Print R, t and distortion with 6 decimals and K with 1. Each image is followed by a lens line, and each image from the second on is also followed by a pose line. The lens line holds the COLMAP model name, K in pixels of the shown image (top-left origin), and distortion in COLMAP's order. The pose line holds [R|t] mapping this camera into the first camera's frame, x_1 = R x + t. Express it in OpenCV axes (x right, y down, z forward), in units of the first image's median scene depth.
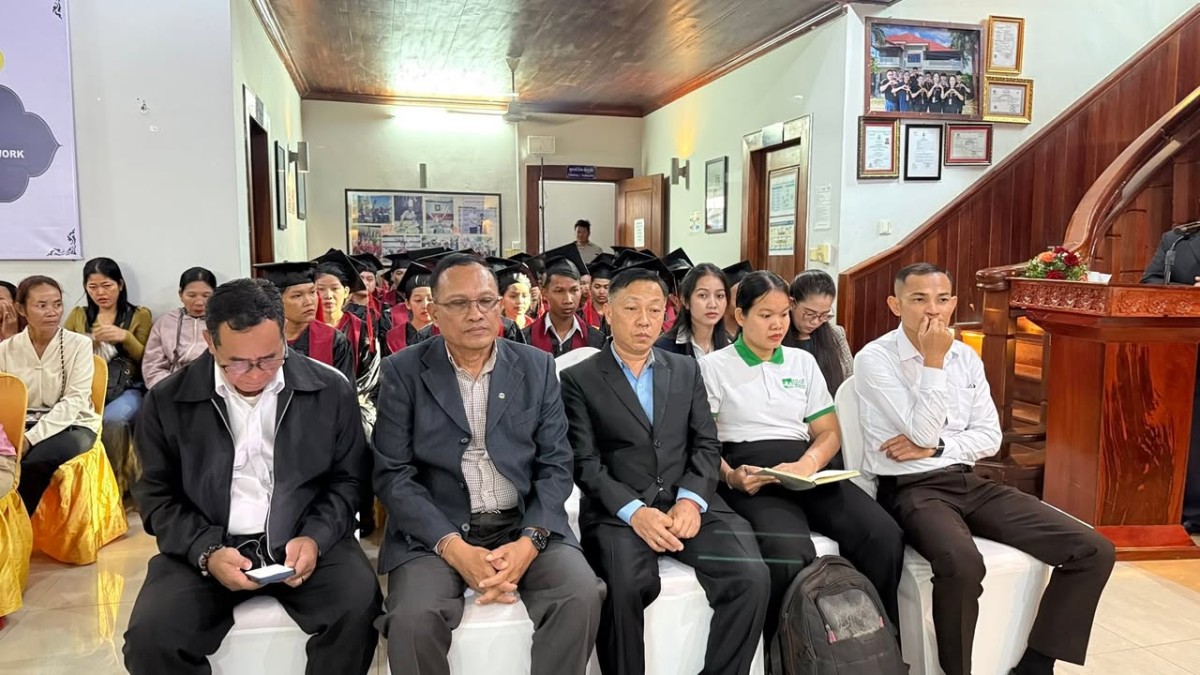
lens RADIAL K [[893.5, 0, 600.0], [0, 893.5, 337.5], [0, 0, 1]] dist [0.002346, 0.001919]
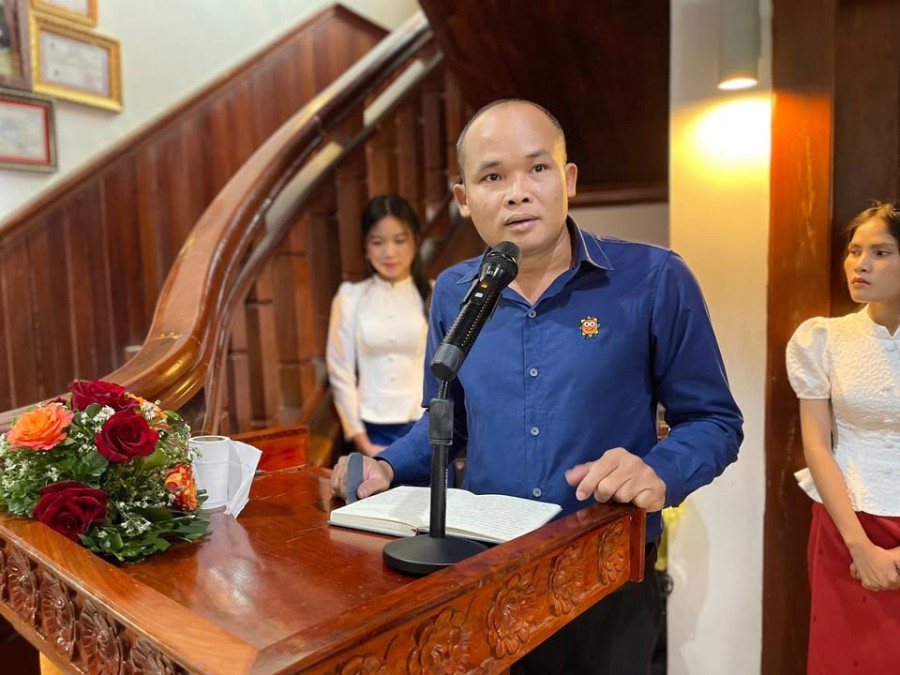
lens RADIAL K [[807.1, 0, 451.9], [0, 807.1, 338.2], [0, 0, 1]] dist [0.077012, -0.100056]
pose [[0.732072, -0.065096, 0.678110, 0.260104], [0.086984, 0.996208, 0.001727, -0.065290], [-0.675651, 0.057720, 0.734959, 0.449224]]
